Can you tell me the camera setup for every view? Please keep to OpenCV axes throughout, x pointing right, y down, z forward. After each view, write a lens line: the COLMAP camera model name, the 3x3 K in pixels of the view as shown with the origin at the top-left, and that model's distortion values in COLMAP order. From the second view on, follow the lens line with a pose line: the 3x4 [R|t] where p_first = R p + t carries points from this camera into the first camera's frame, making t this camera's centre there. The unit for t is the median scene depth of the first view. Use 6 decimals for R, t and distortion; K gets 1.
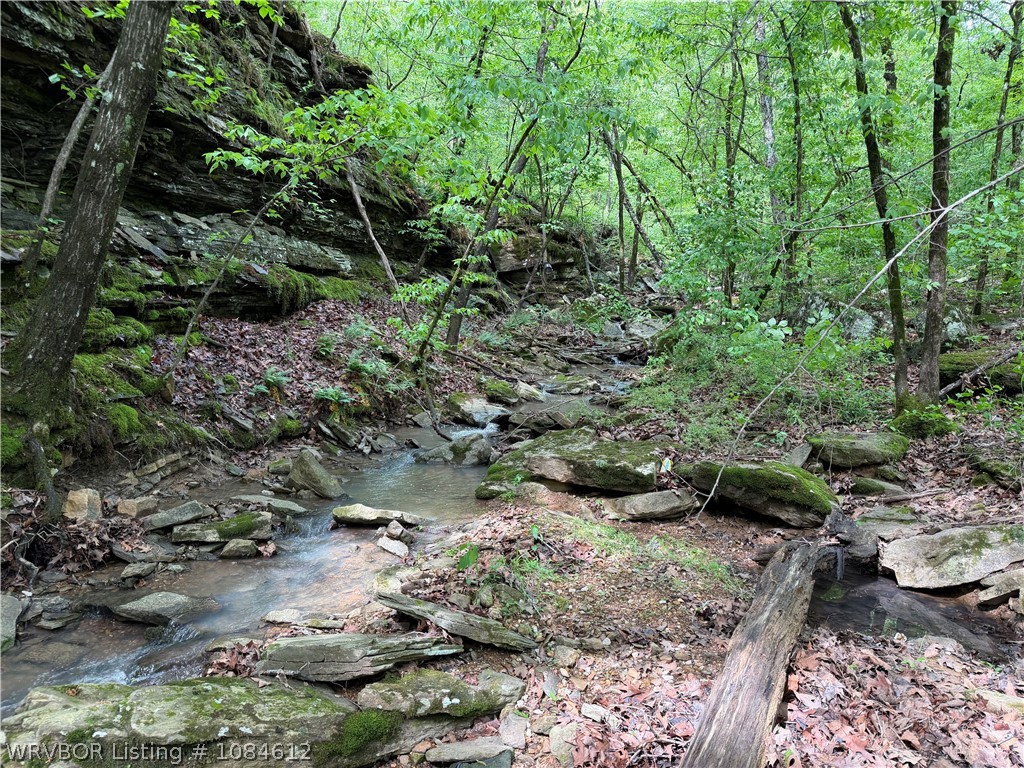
lens RADIAL K [[763.0, 0, 510.5], [0, 763.0, 387.9], [0, 0, 1]] dist [0.054131, -0.001838]
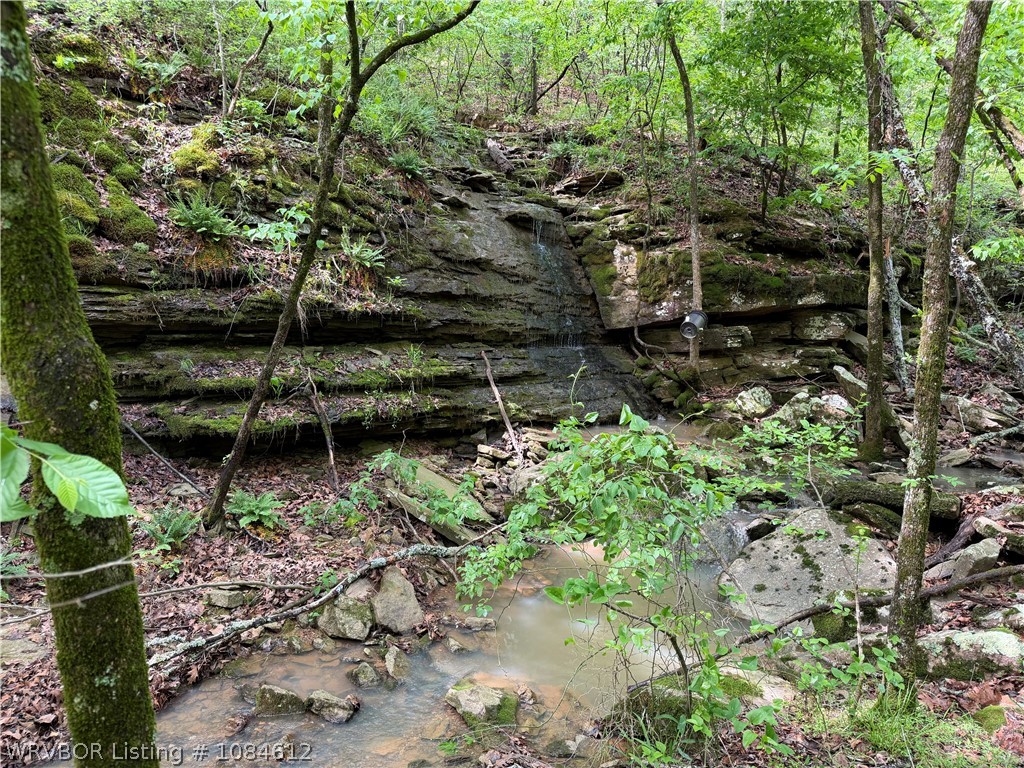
lens RADIAL K [[763.0, 0, 513.6], [0, 763.0, 383.3], [0, 0, 1]] dist [0.054131, -0.001838]
pose [[0.768728, 0.067242, -0.636031, 0.237143], [-0.080868, 0.996696, 0.007631, -0.118608], [0.634442, 0.045568, 0.771626, 0.609855]]
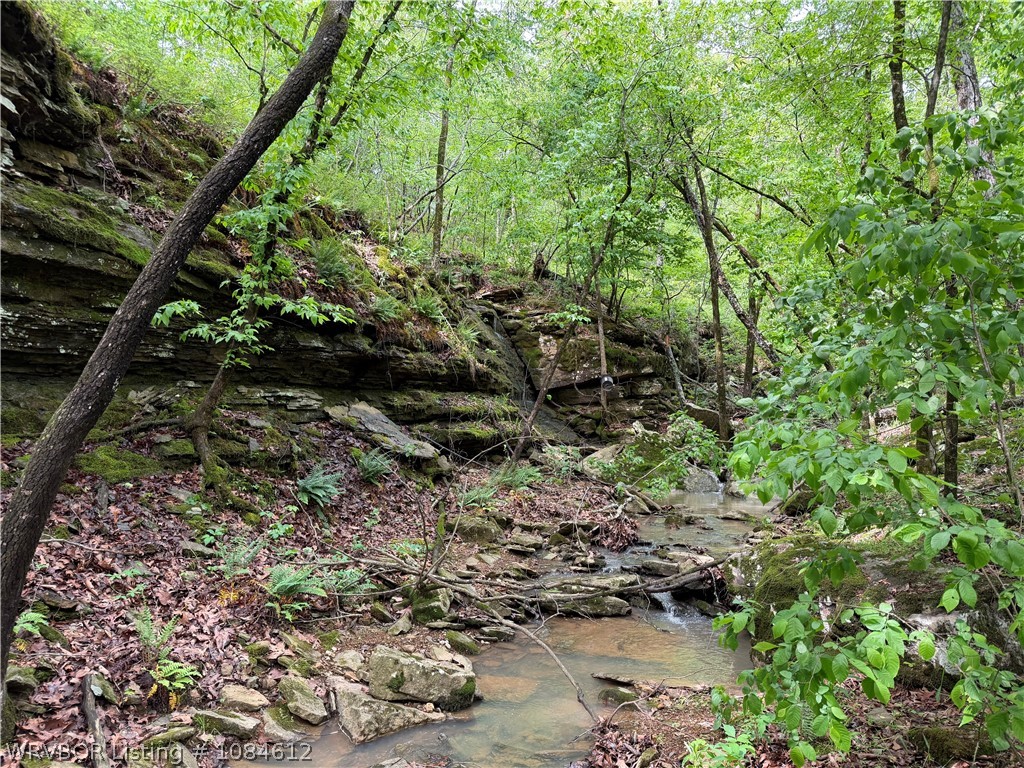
lens RADIAL K [[763.0, 0, 508.1], [0, 763.0, 381.1], [0, 0, 1]] dist [0.054131, -0.001838]
pose [[0.985339, -0.031735, -0.167633, 0.074168], [0.005545, 0.987986, -0.154444, -0.053533], [0.170520, 0.151250, 0.973677, 0.321113]]
